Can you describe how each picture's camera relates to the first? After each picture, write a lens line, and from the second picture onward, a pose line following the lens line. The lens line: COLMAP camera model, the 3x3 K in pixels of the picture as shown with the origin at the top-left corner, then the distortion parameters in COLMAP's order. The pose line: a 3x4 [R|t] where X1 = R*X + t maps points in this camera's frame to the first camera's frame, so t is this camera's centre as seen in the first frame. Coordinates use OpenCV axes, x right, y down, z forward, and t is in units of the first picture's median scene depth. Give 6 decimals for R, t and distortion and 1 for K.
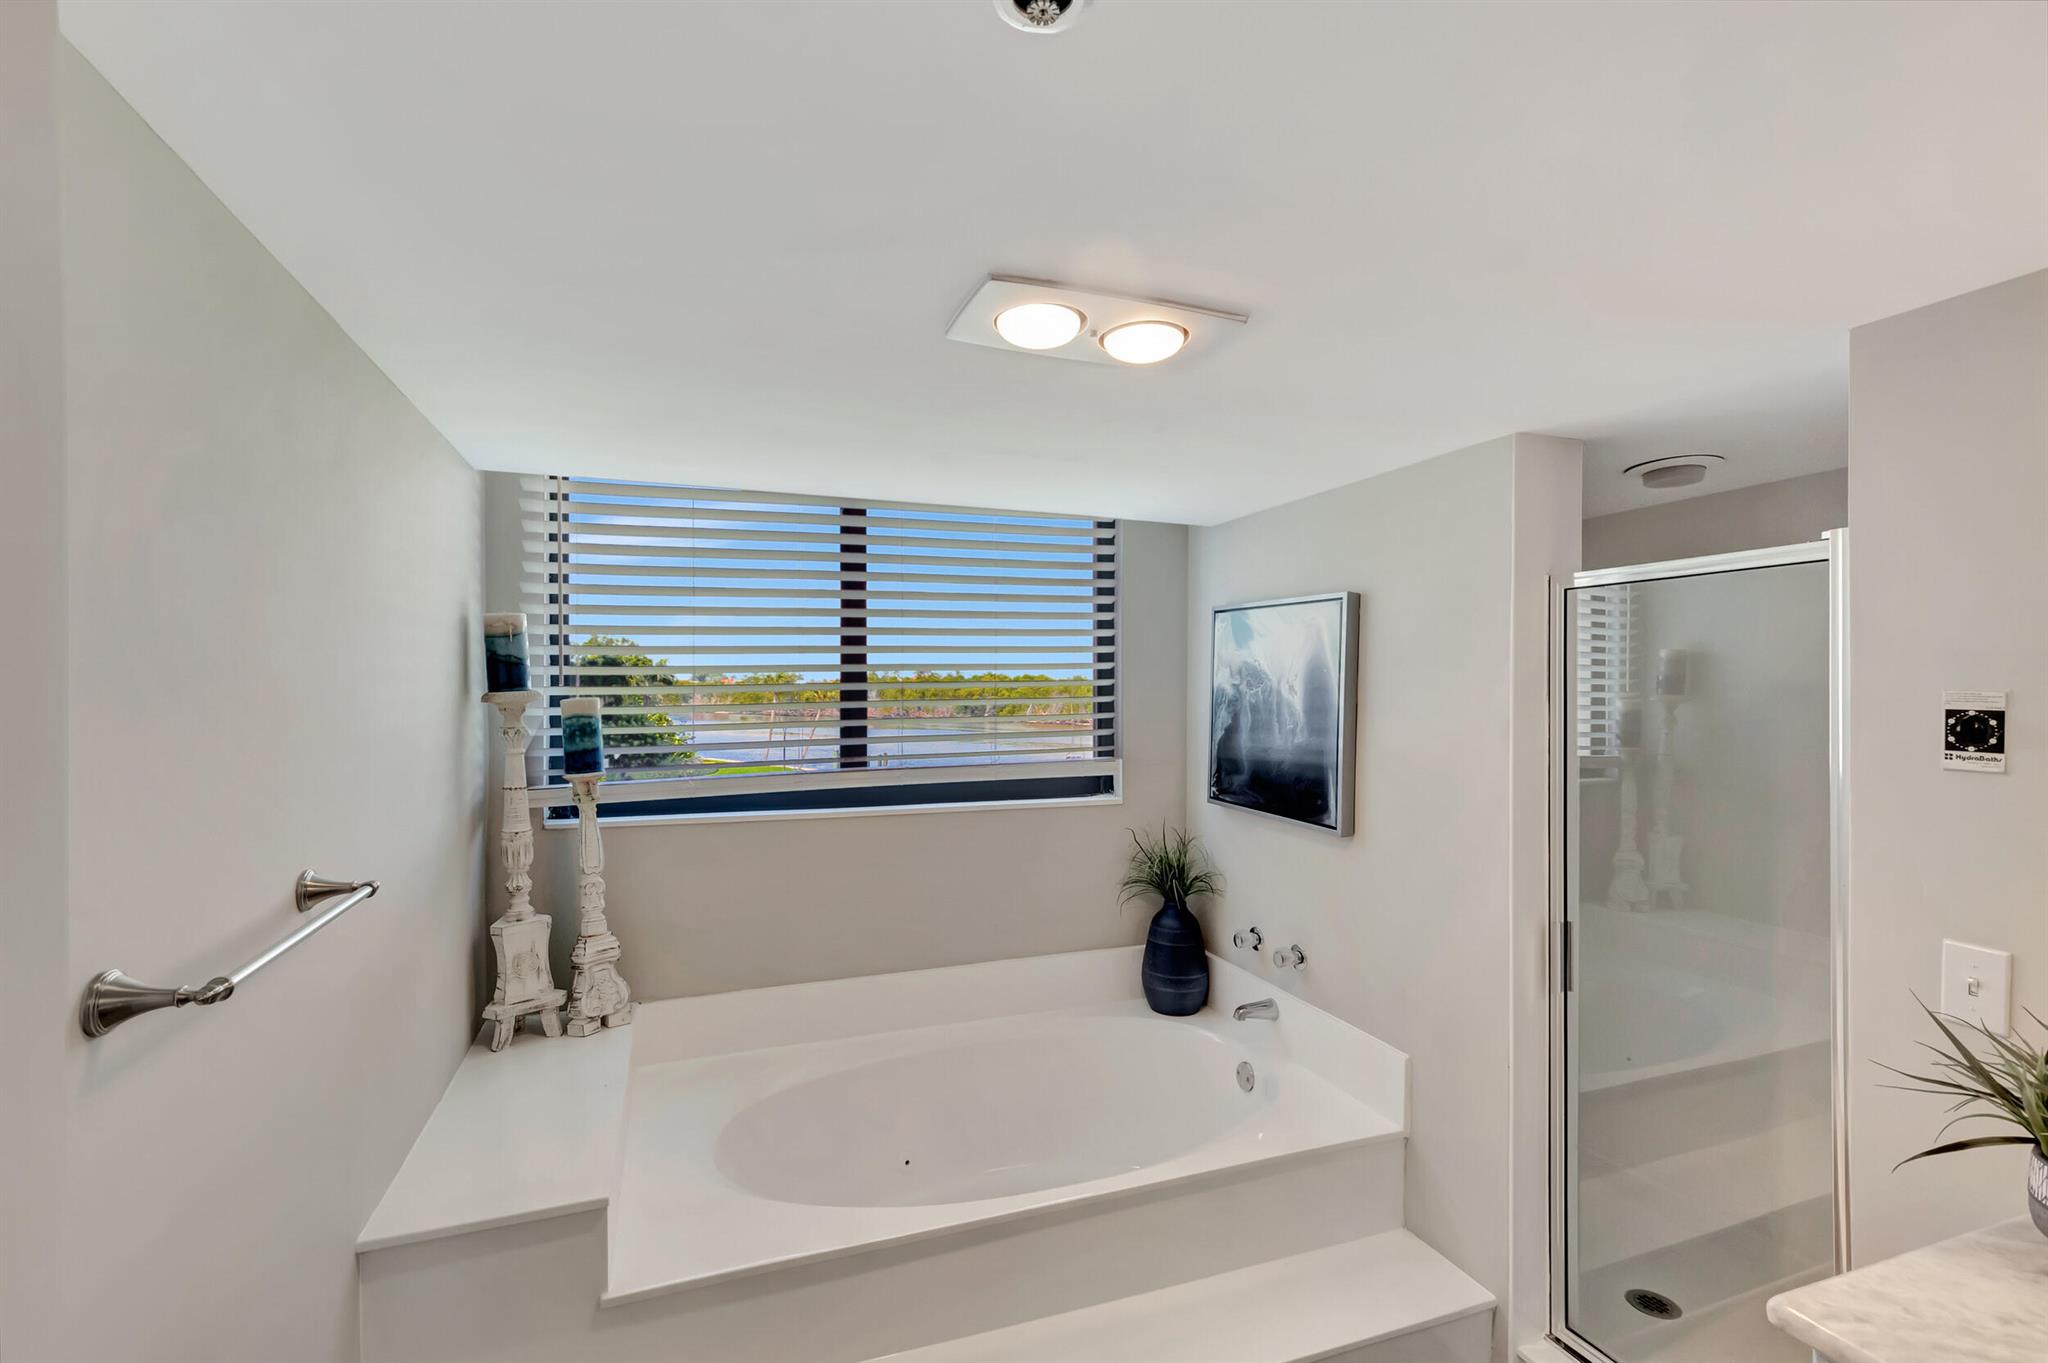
lens RADIAL K [[929.8, 0, 1014.6], [0, 929.8, 666.6], [0, 0, 1]] dist [0.001236, -0.000447]
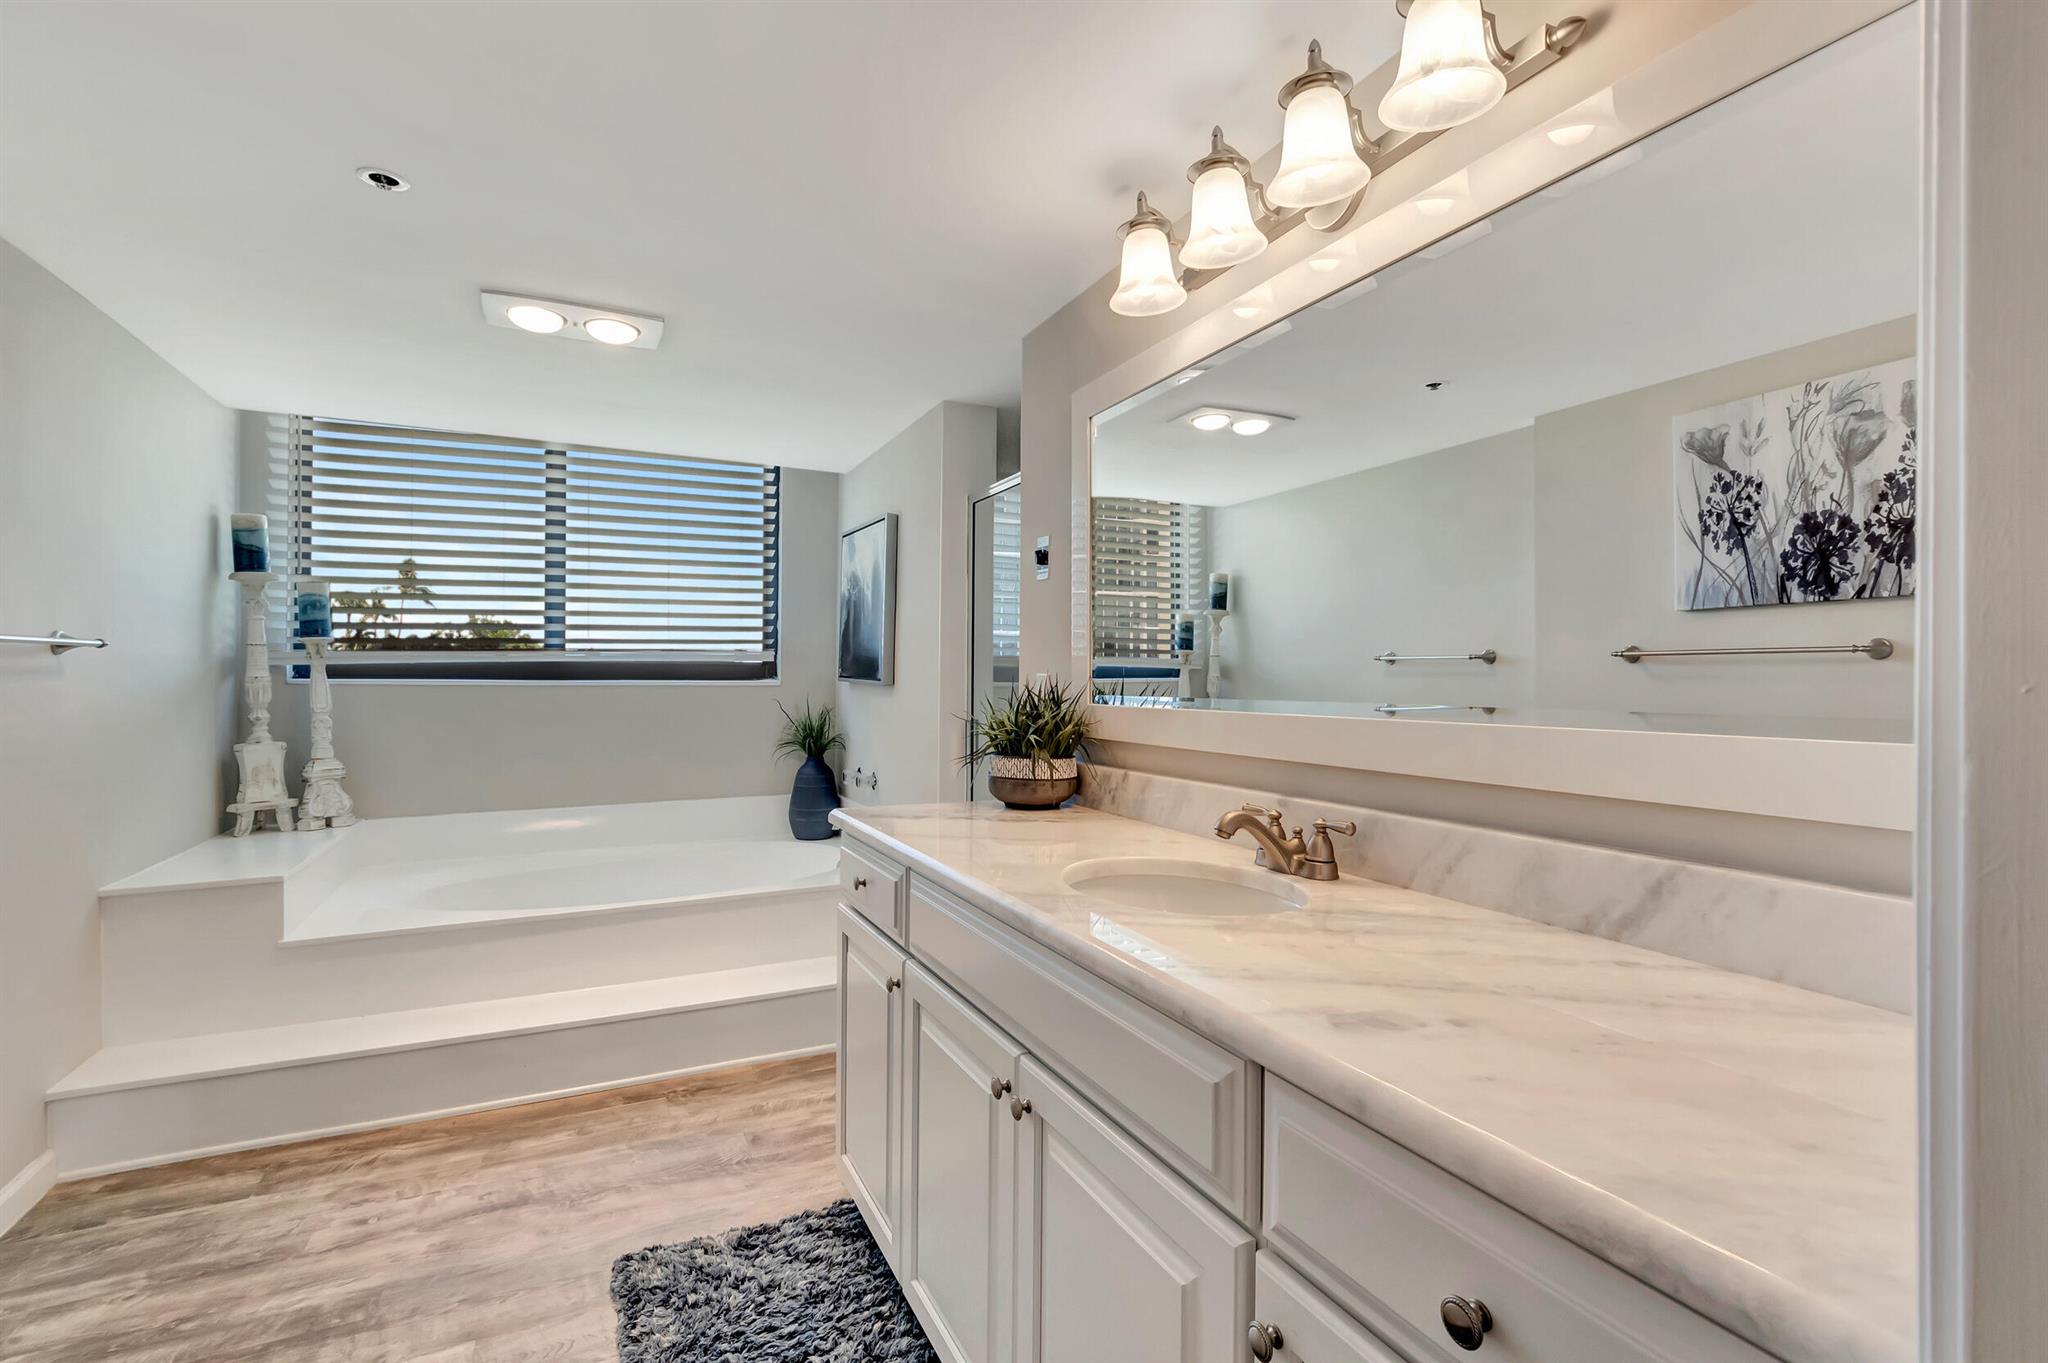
lens RADIAL K [[948.4, 0, 1029.7], [0, 948.4, 652.7], [0, 0, 1]] dist [-0.000735, 0.000047]
pose [[0.995532, 0.005386, 0.094268, 0.441679], [-0.004833, 0.999970, -0.006101, 0.143305], [-0.094298, 0.005618, 0.995528, -0.464462]]
